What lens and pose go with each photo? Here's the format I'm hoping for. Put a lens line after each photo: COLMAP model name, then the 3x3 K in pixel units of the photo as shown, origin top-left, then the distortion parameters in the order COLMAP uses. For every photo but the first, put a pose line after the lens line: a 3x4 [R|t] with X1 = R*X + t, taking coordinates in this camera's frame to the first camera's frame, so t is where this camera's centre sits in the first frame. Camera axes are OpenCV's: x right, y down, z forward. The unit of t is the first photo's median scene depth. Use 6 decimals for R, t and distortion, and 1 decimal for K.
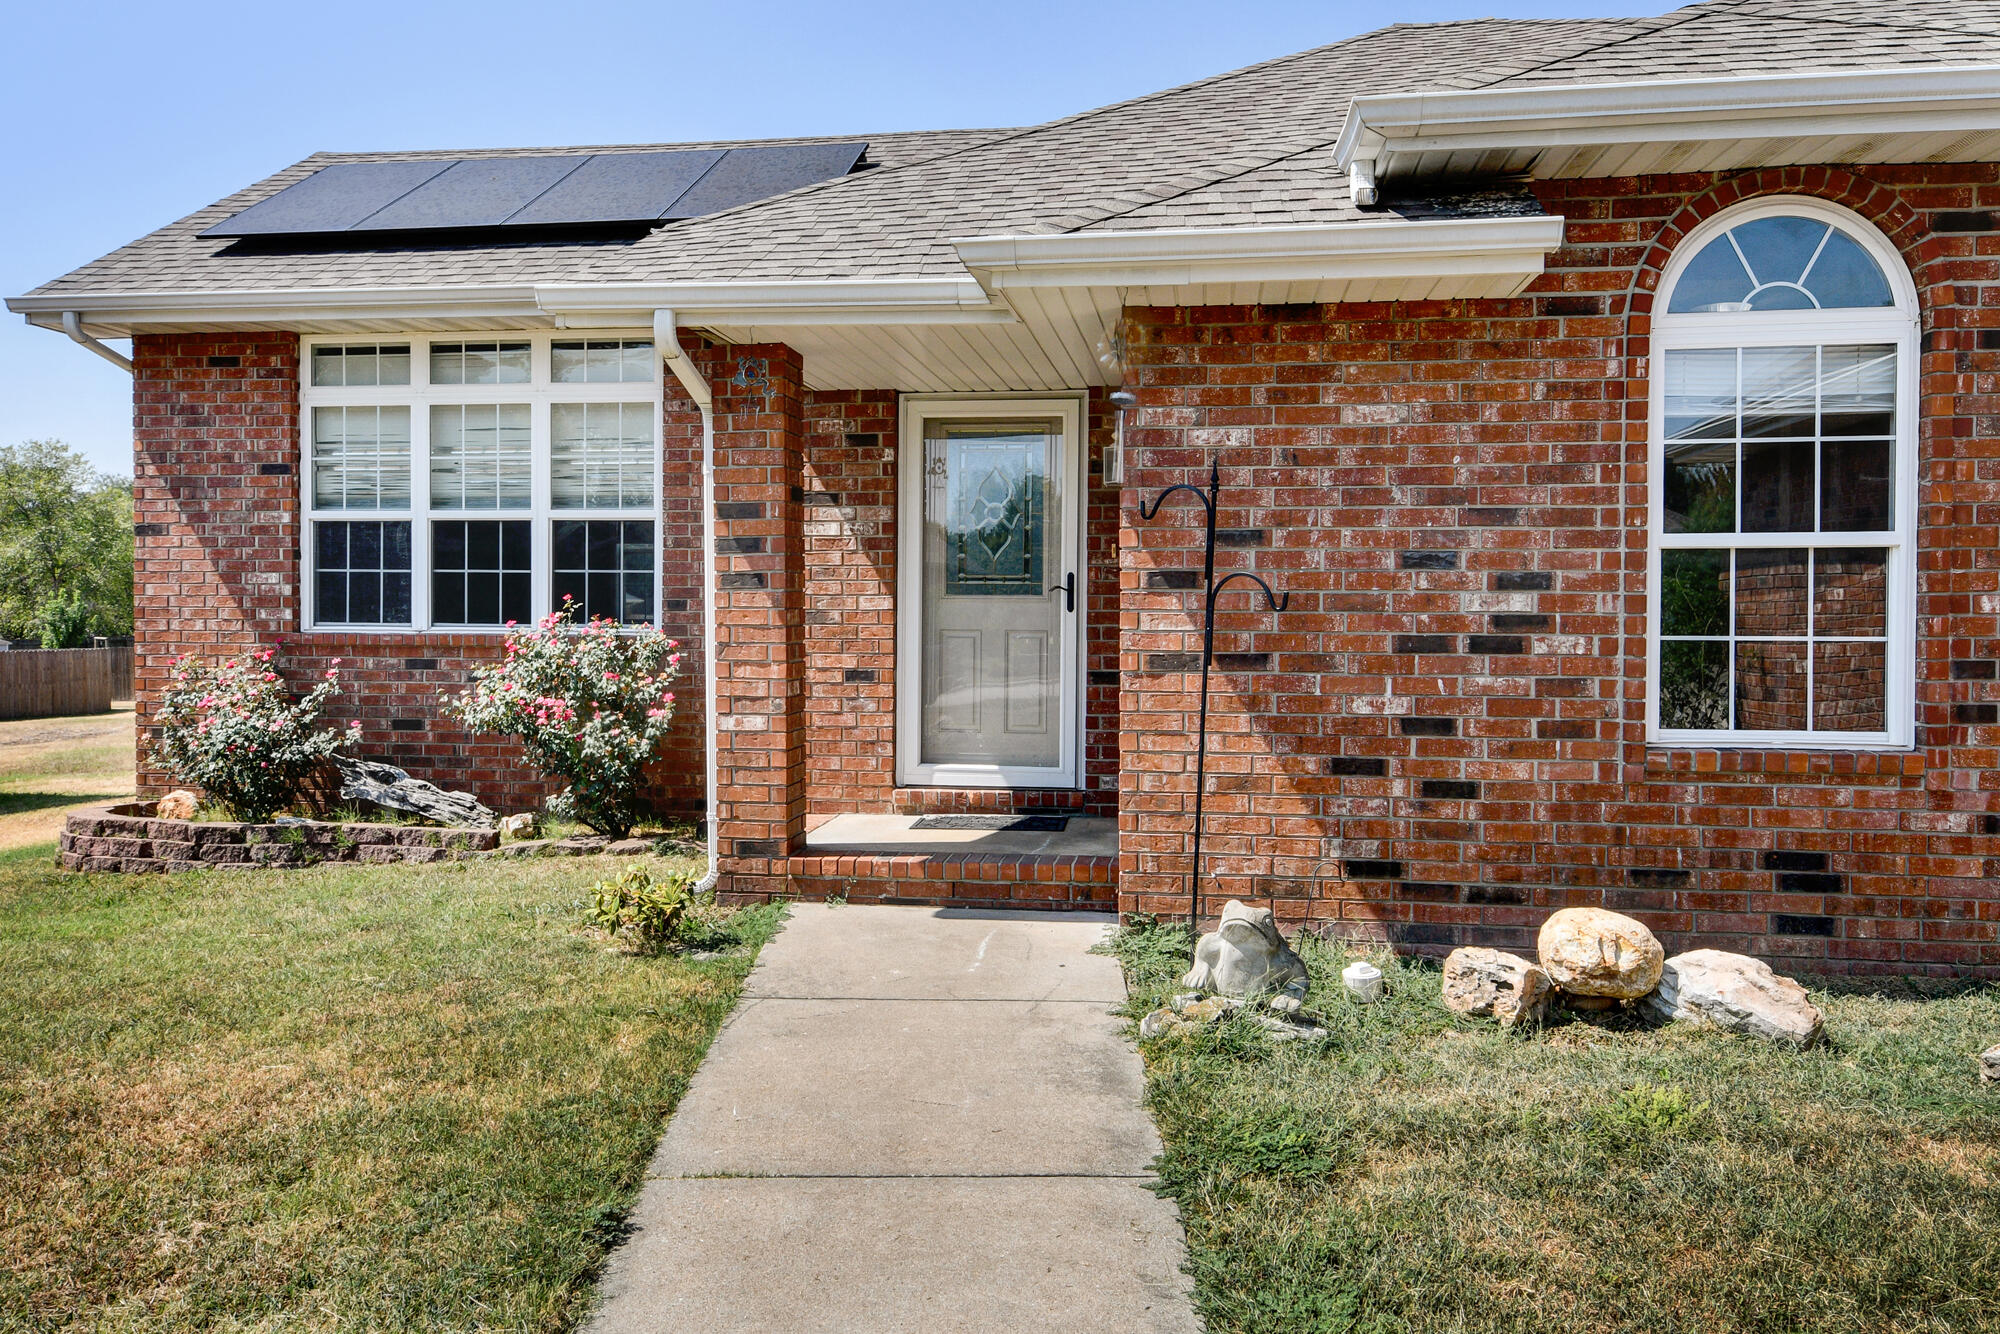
lens RADIAL K [[1454.1, 0, 999.5], [0, 1454.1, 660.2], [0, 0, 1]] dist [-0.003426, -0.000105]
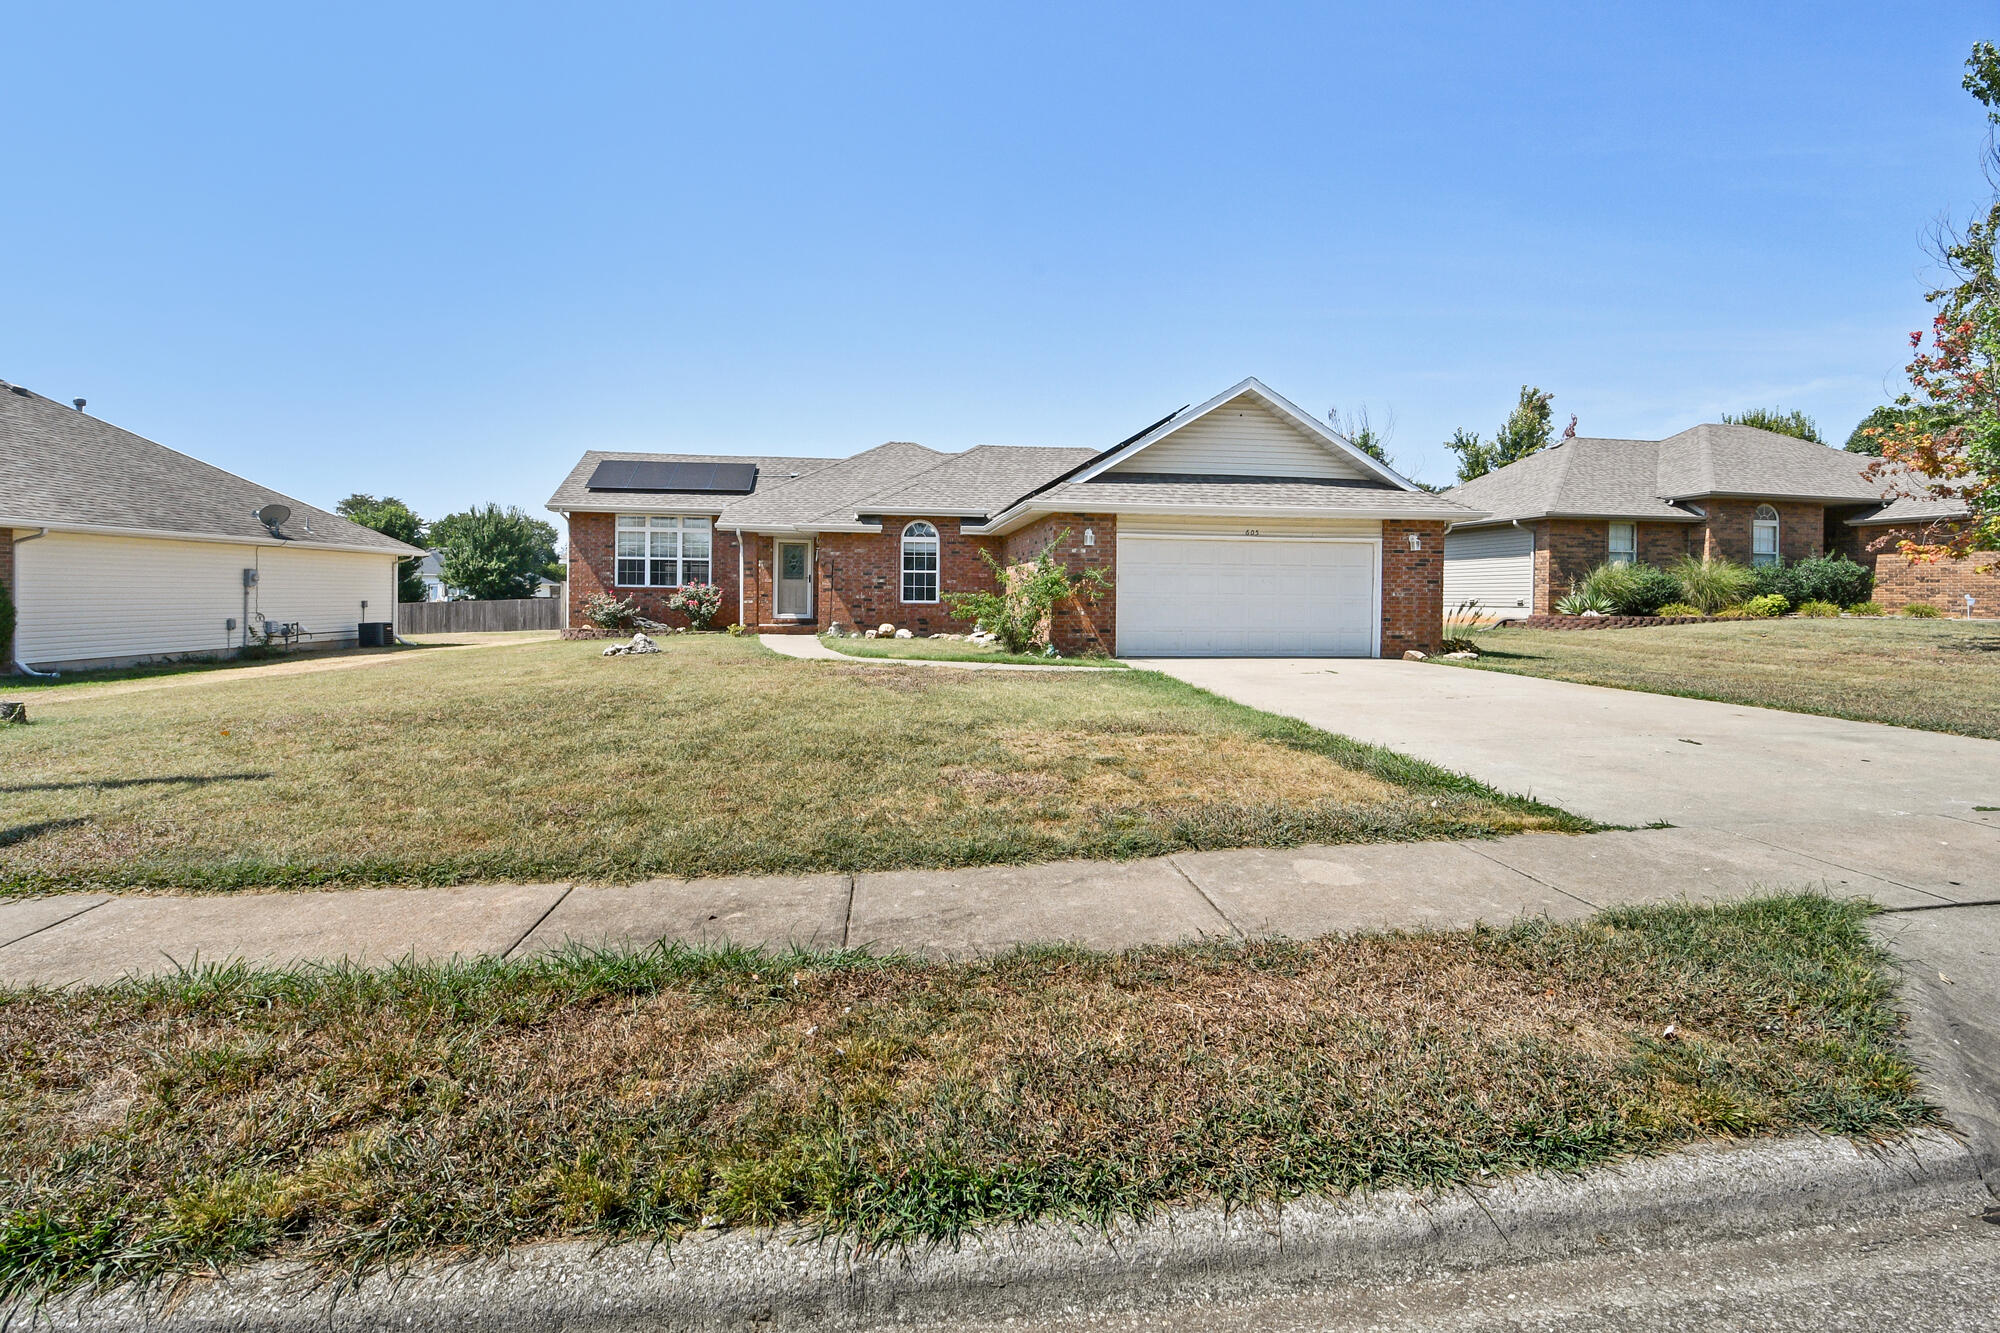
lens RADIAL K [[865.3, 0, 1010.3], [0, 865.3, 618.9], [0, 0, 1]] dist [0.000059, 0.000007]
pose [[0.960189, -0.000109, 0.279352, -0.124321], [0.002368, 0.999967, -0.007750, 0.119797], [-0.279342, 0.008103, 0.960158, -2.119556]]
